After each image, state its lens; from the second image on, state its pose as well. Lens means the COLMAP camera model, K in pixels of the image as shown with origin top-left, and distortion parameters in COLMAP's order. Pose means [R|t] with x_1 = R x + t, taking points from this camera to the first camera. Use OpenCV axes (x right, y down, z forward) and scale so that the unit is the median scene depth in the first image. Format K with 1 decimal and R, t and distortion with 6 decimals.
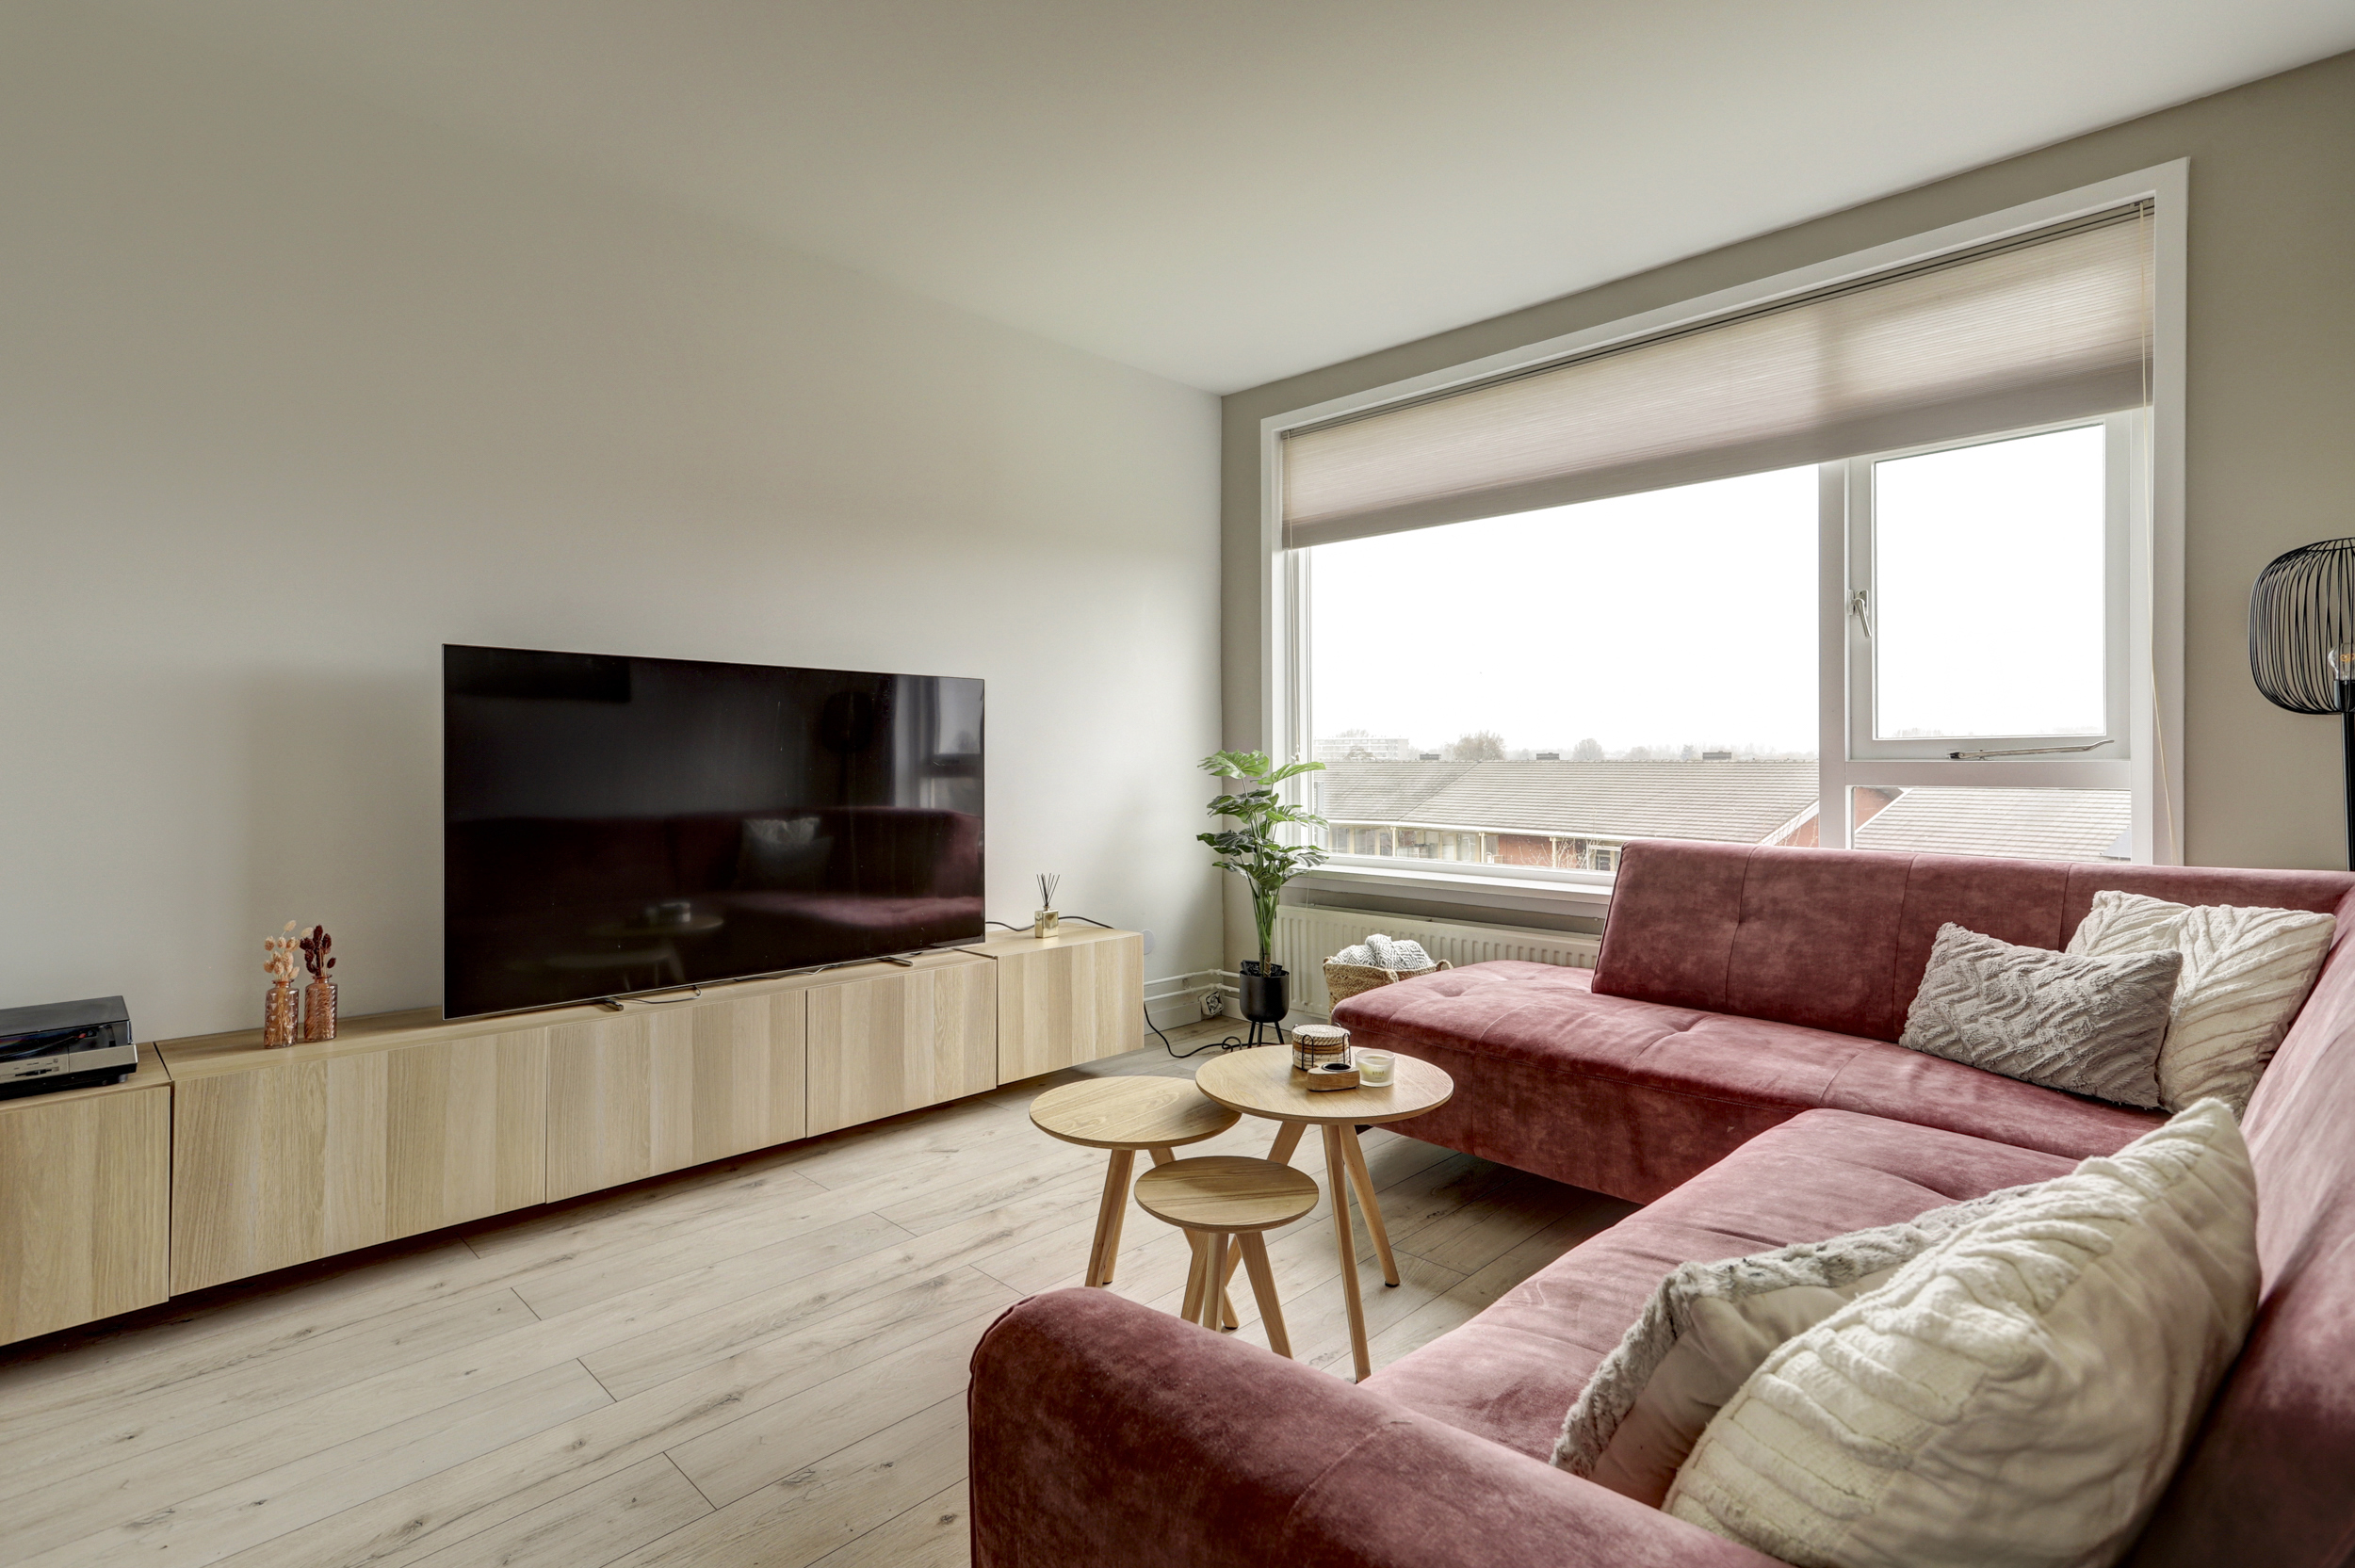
lens RADIAL K [[1120.2, 0, 1165.3], [0, 1120.2, 764.5], [0, 0, 1]] dist [0.012446, 0.002067]
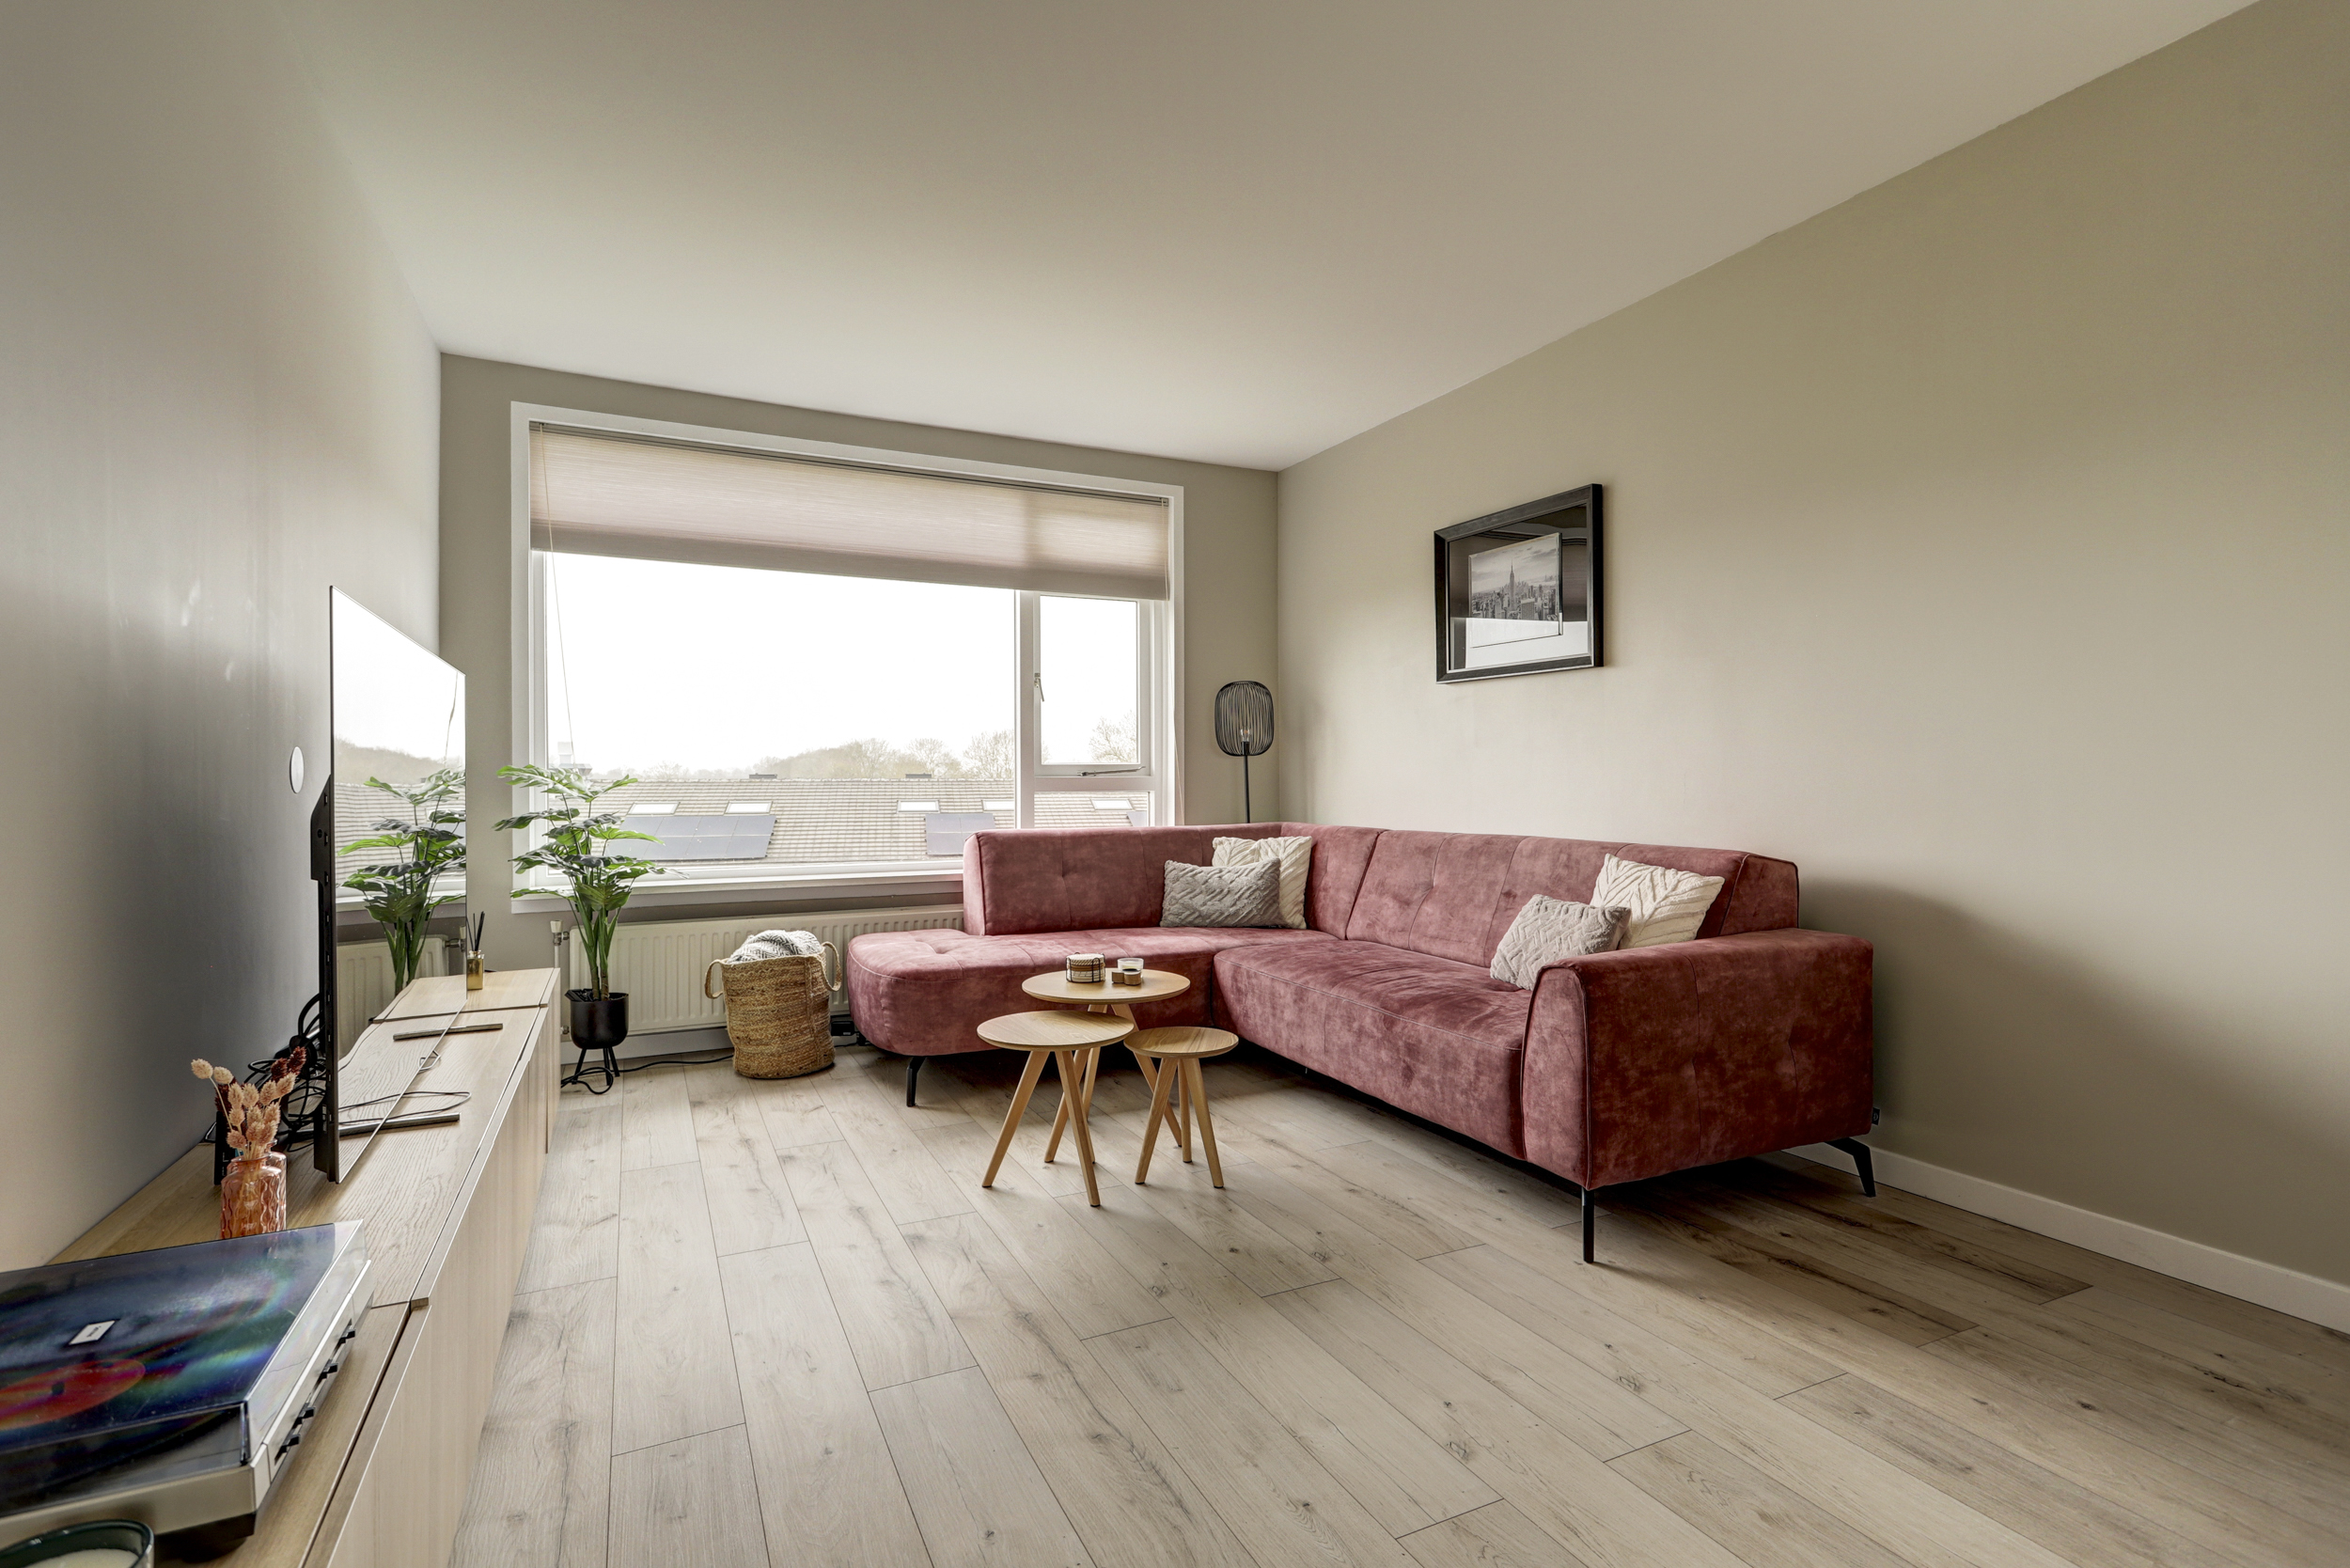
lens RADIAL K [[1118.0, 0, 1187.0], [0, 1118.0, 783.1], [0, 0, 1]] dist [0.012446, 0.002067]
pose [[0.324280, -0.004655, 0.945950, -1.002616], [0.006352, 0.999976, 0.002743, 0.002741], [-0.945940, 0.005119, 0.324301, 0.319469]]
